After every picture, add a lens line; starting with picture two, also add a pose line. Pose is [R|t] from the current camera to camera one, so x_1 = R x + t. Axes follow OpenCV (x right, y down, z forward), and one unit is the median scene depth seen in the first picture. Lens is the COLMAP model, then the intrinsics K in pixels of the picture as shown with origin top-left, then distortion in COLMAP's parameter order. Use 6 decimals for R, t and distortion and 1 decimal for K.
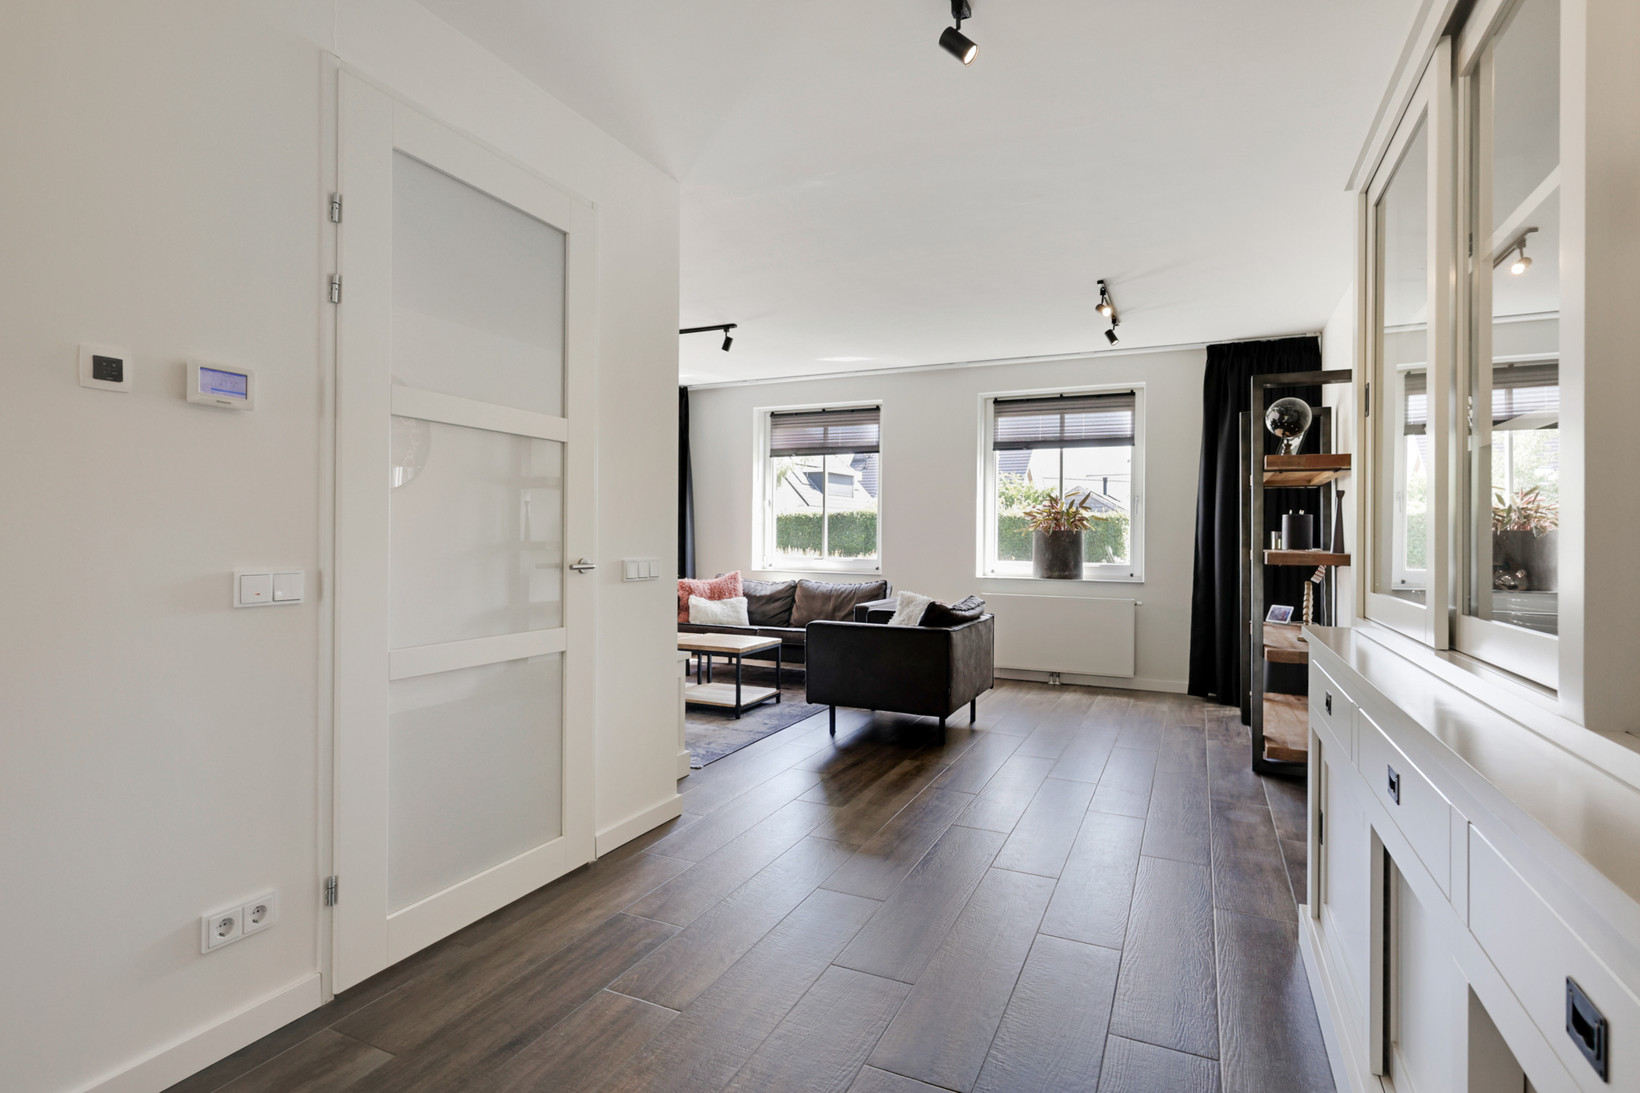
lens RADIAL K [[815.8, 0, 836.0], [0, 815.8, 536.8], [0, 0, 1]] dist [-0.001881, 0.002674]
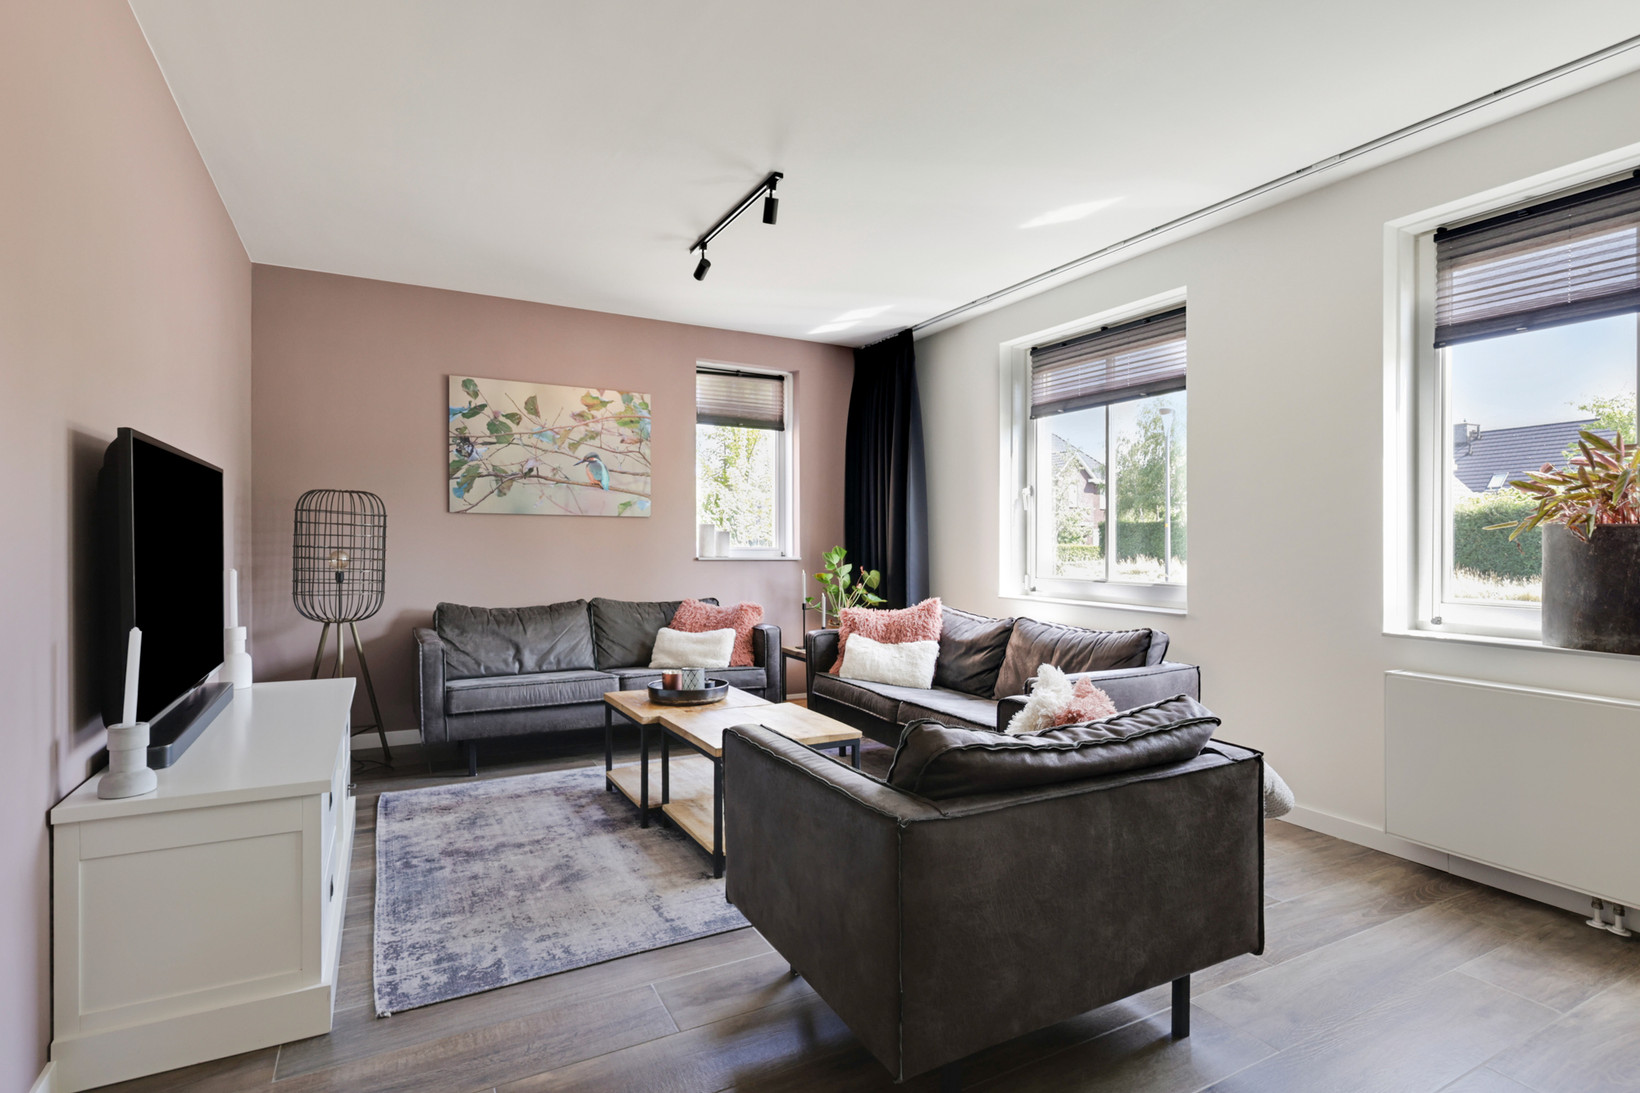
lens RADIAL K [[815.8, 0, 807.2], [0, 815.8, 544.0], [0, 0, 1]] dist [-0.001881, 0.002674]
pose [[0.789977, -0.004853, -0.613117, 0.195466], [0.003137, 0.999988, -0.003873, 0.001017], [0.613128, 0.001136, 0.789982, 0.444498]]
